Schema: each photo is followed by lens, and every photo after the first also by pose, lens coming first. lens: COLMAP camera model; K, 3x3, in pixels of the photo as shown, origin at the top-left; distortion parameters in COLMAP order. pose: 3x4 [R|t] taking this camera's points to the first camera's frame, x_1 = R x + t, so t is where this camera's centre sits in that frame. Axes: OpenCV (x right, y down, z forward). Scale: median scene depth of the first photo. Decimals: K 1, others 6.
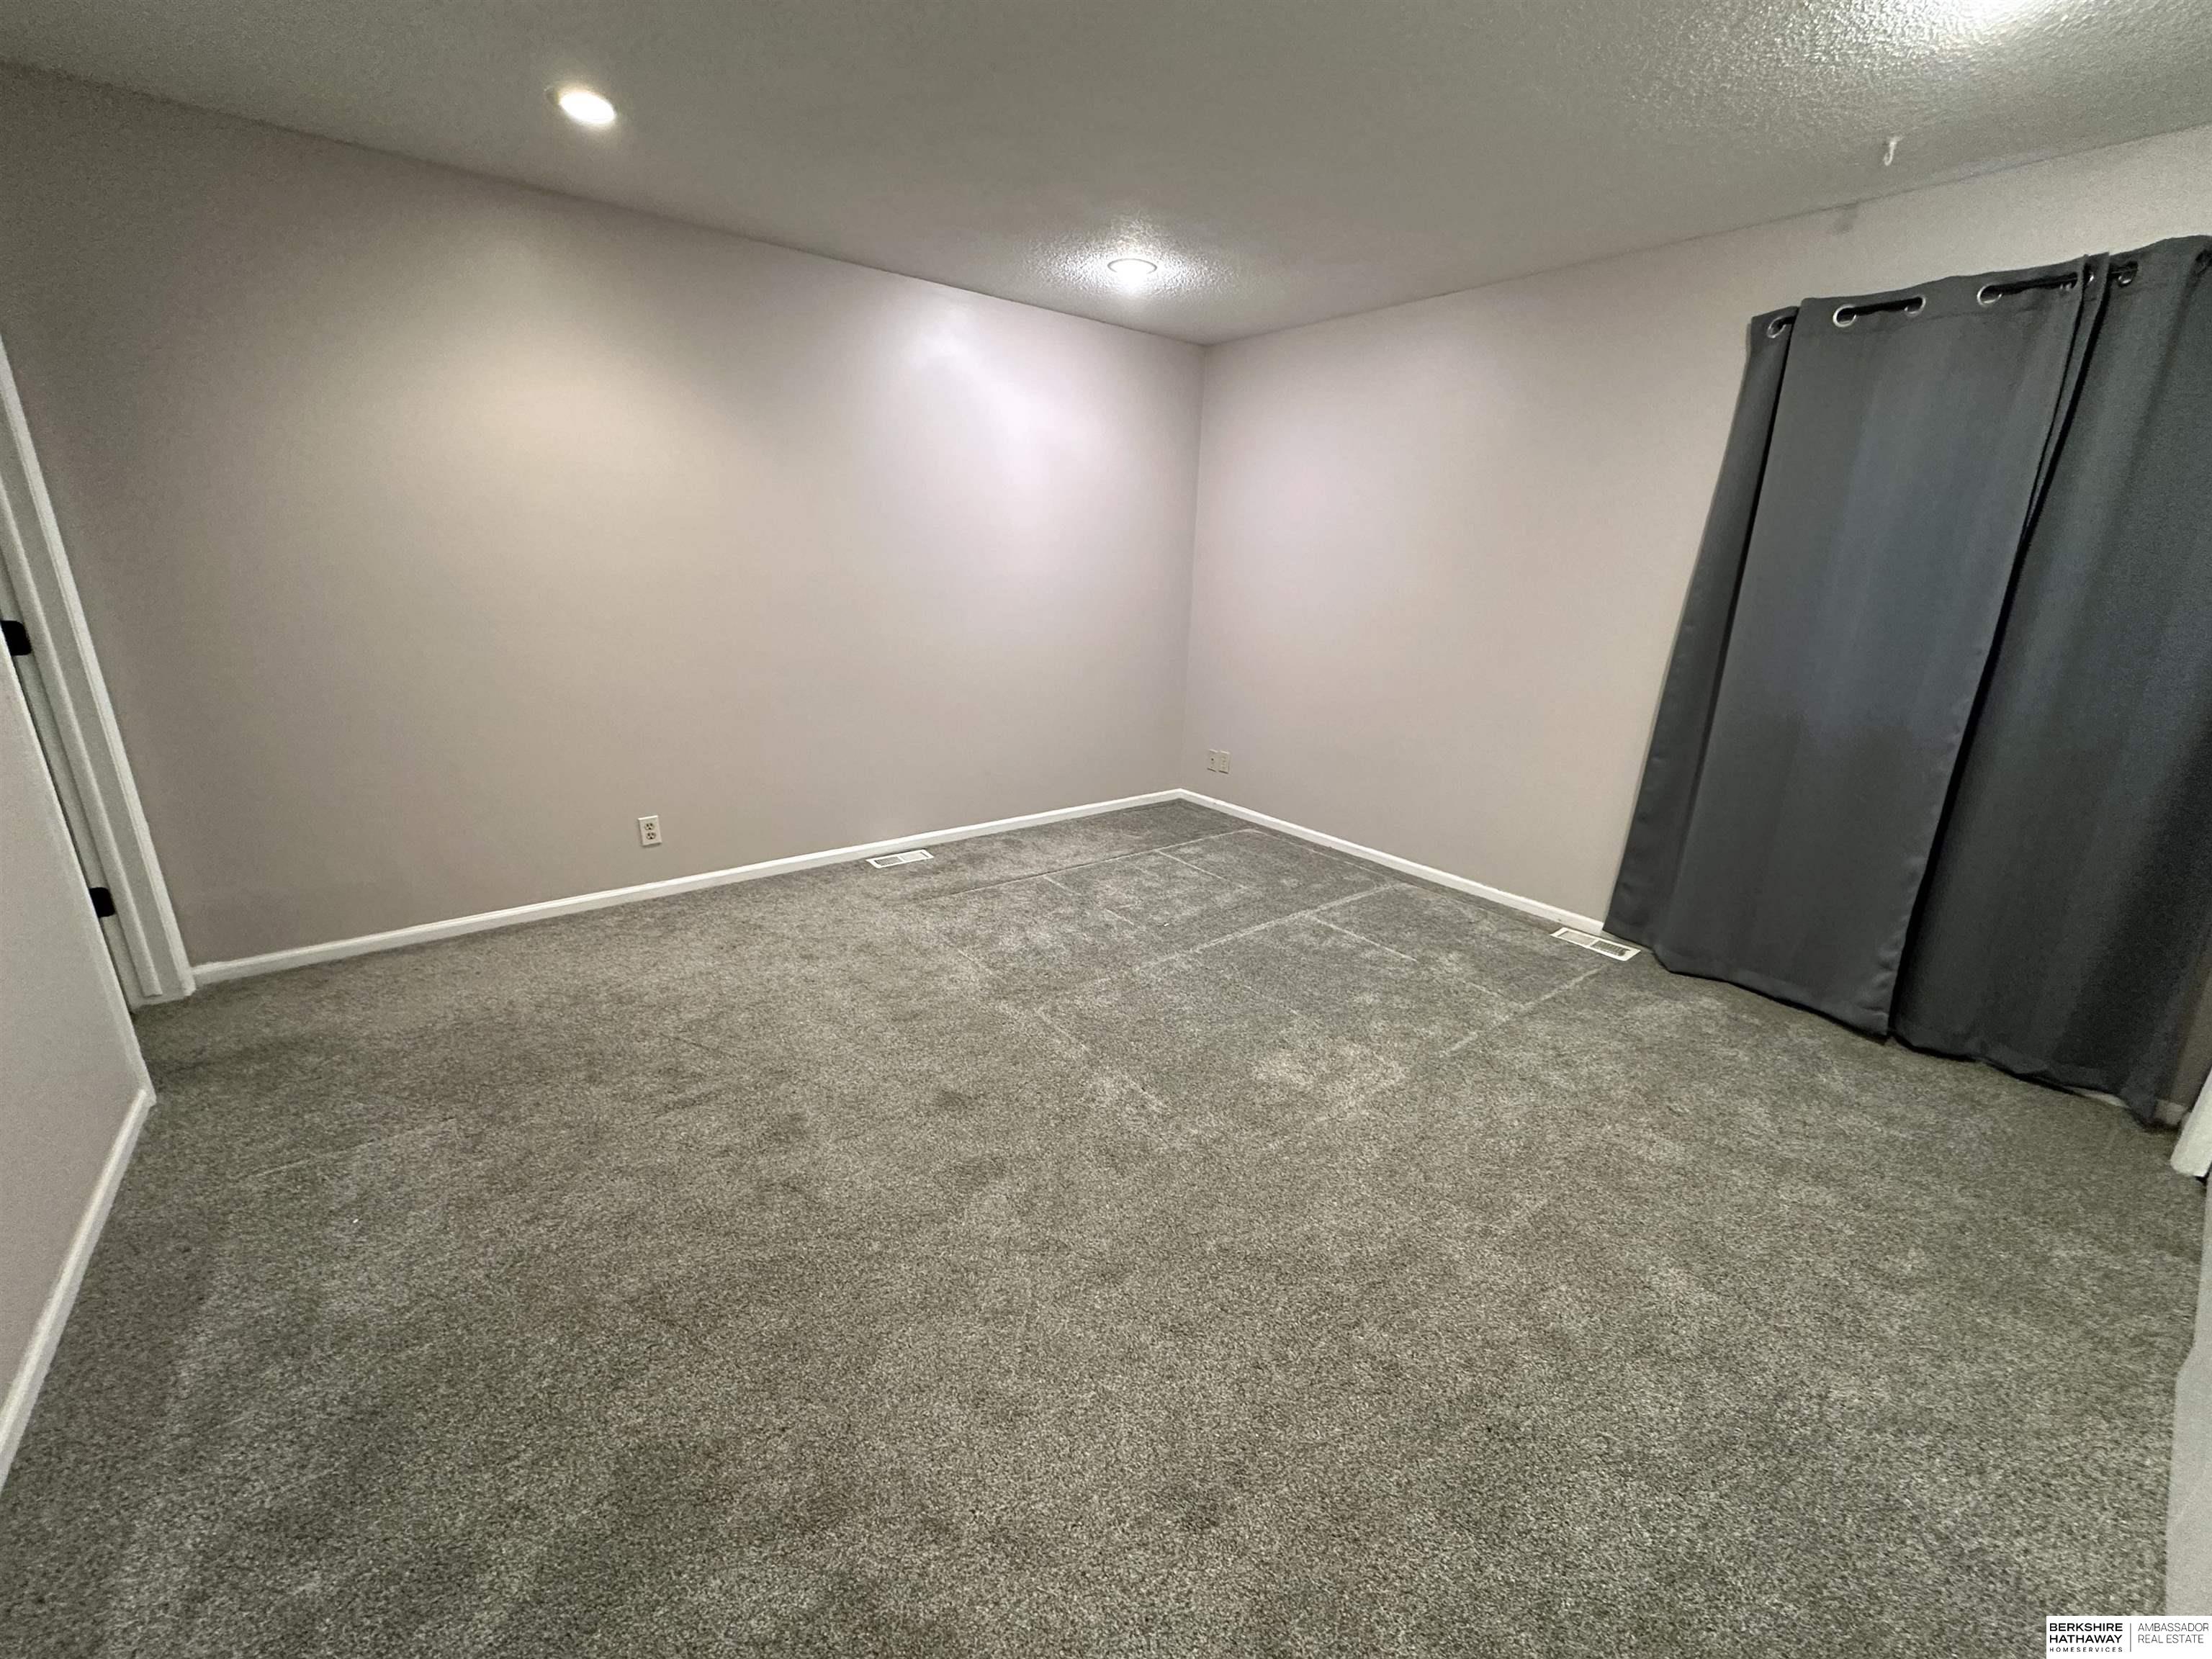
lens RADIAL K [[883.0, 0, 1102.5], [0, 883.0, 825.4], [0, 0, 1]] dist [-0.001902, -0.000020]
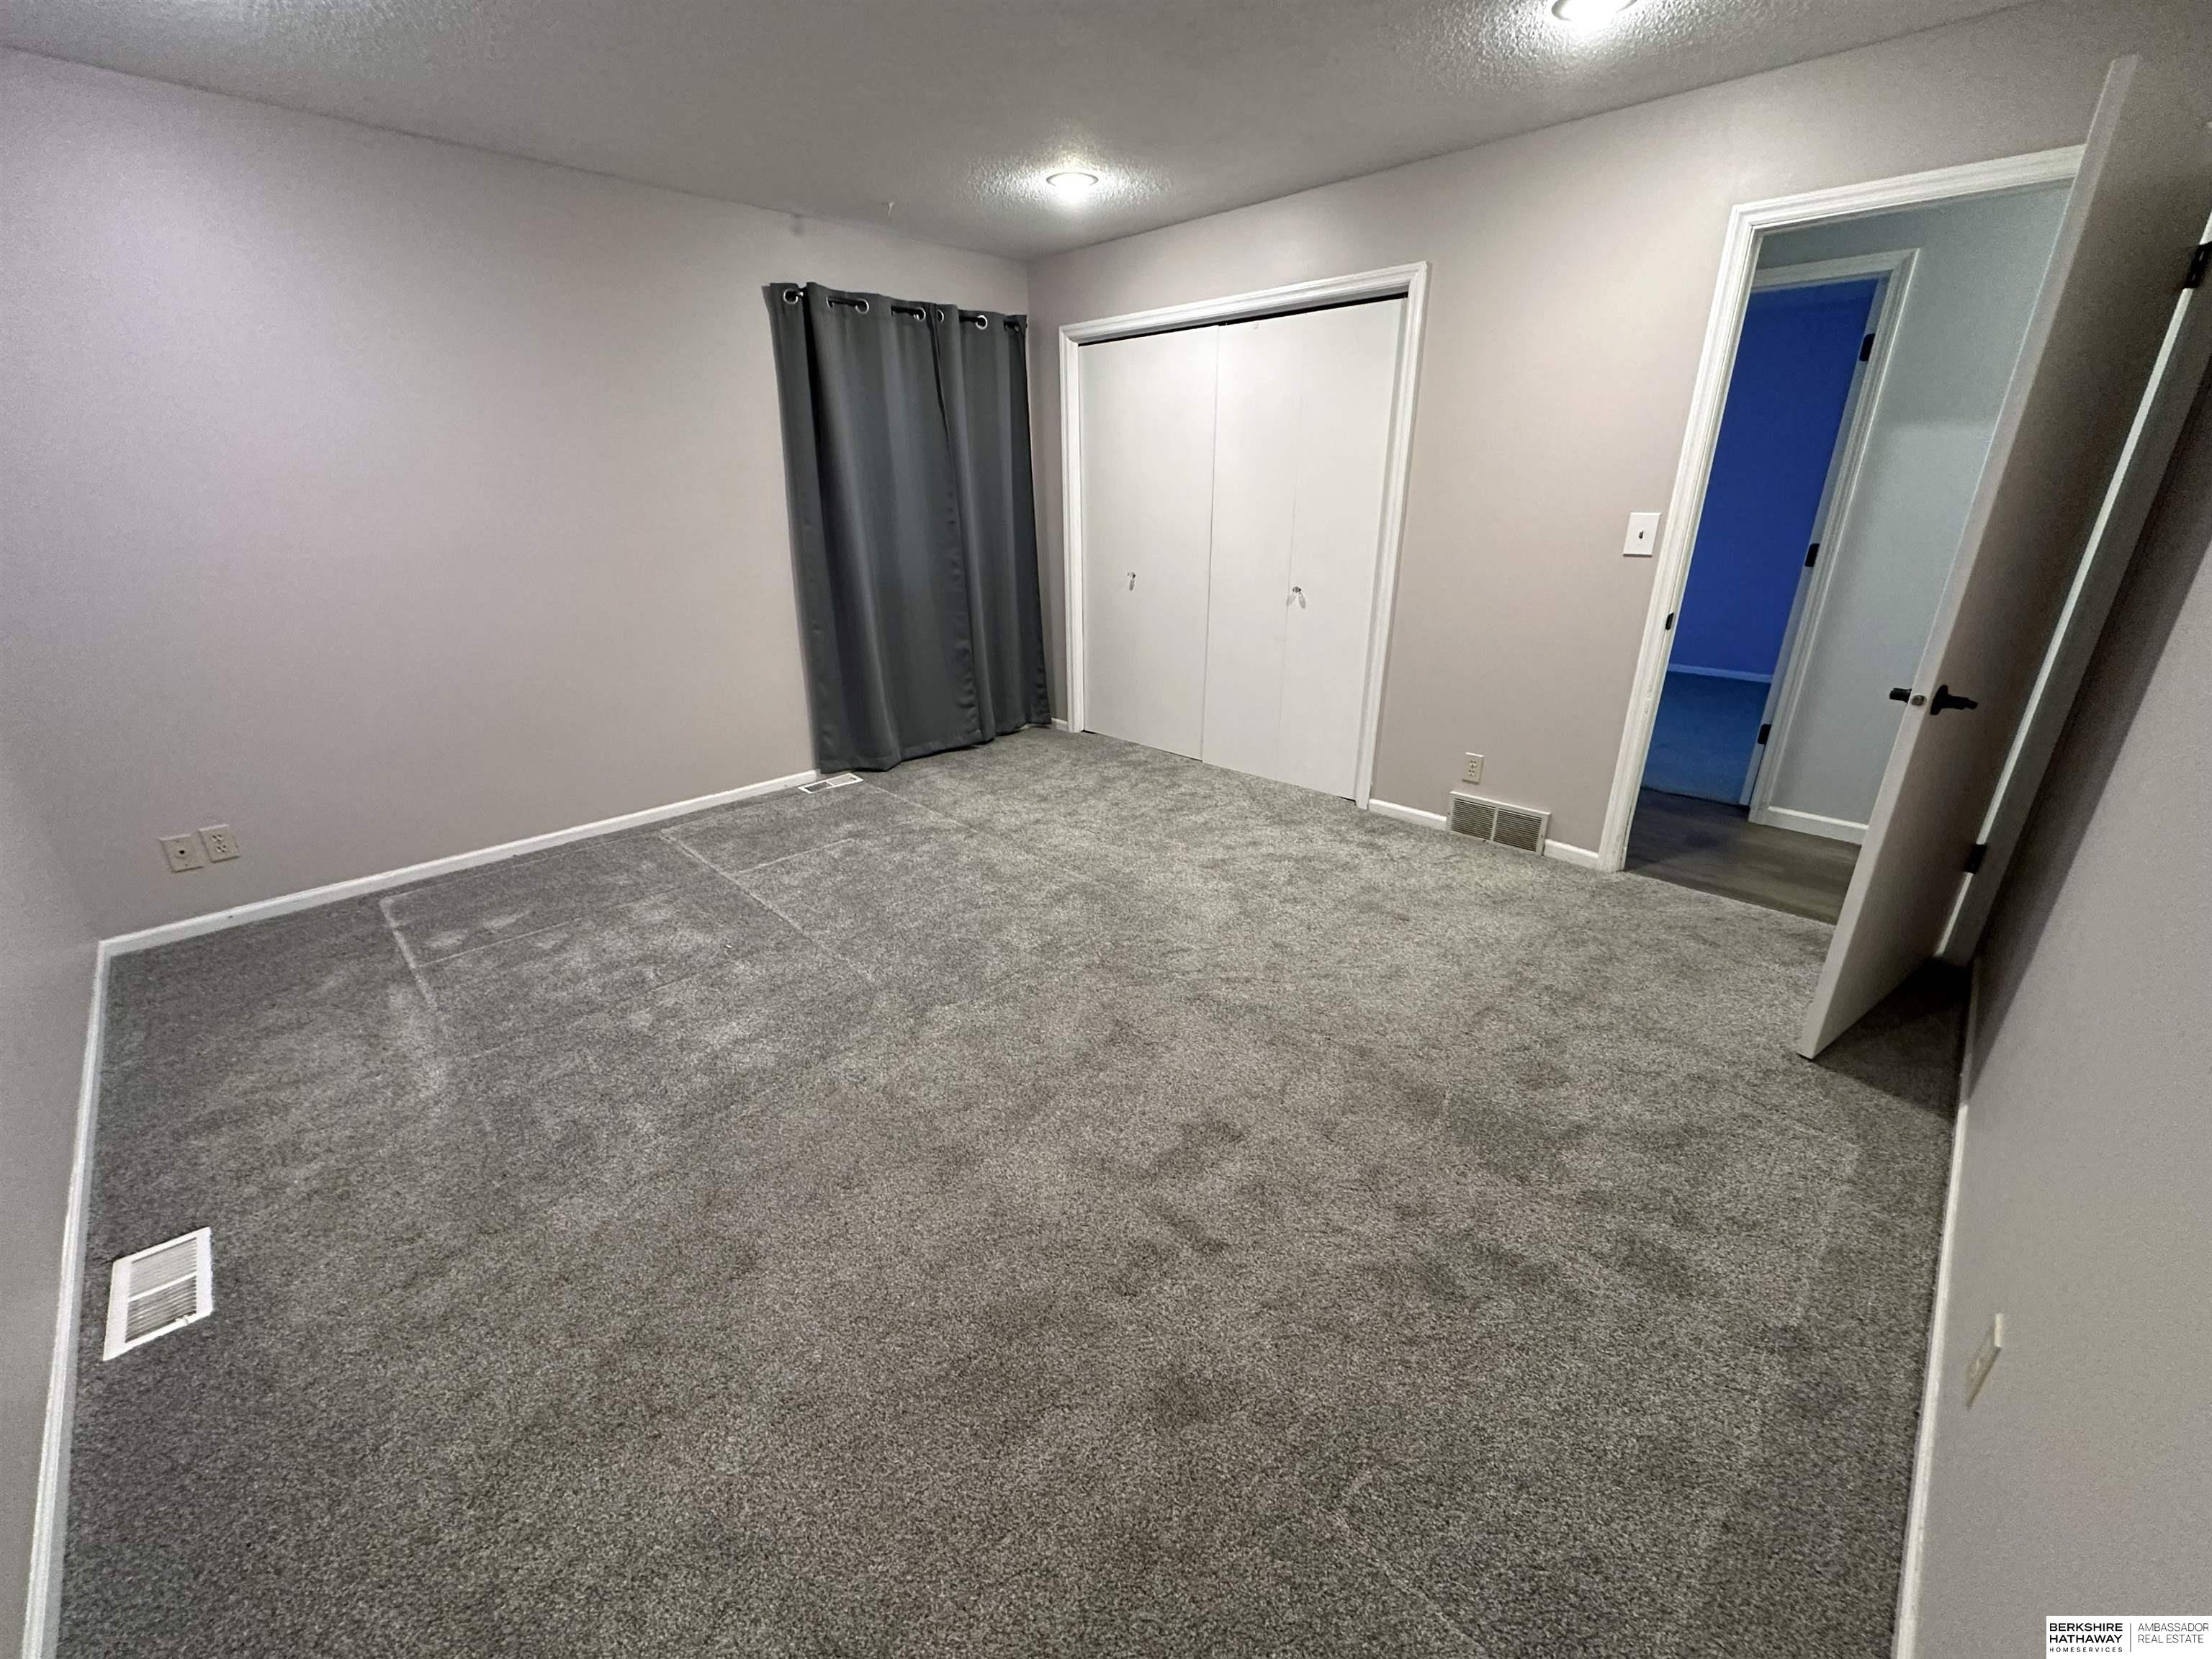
lens RADIAL K [[883.0, 0, 1102.5], [0, 883.0, 825.4], [0, 0, 1]] dist [-0.001902, -0.000020]
pose [[-0.130999, -0.383522, 0.914194, -0.710241], [0.293223, 0.865893, 0.405277, -0.224322], [-0.947027, 0.321153, -0.000974, 0.671988]]
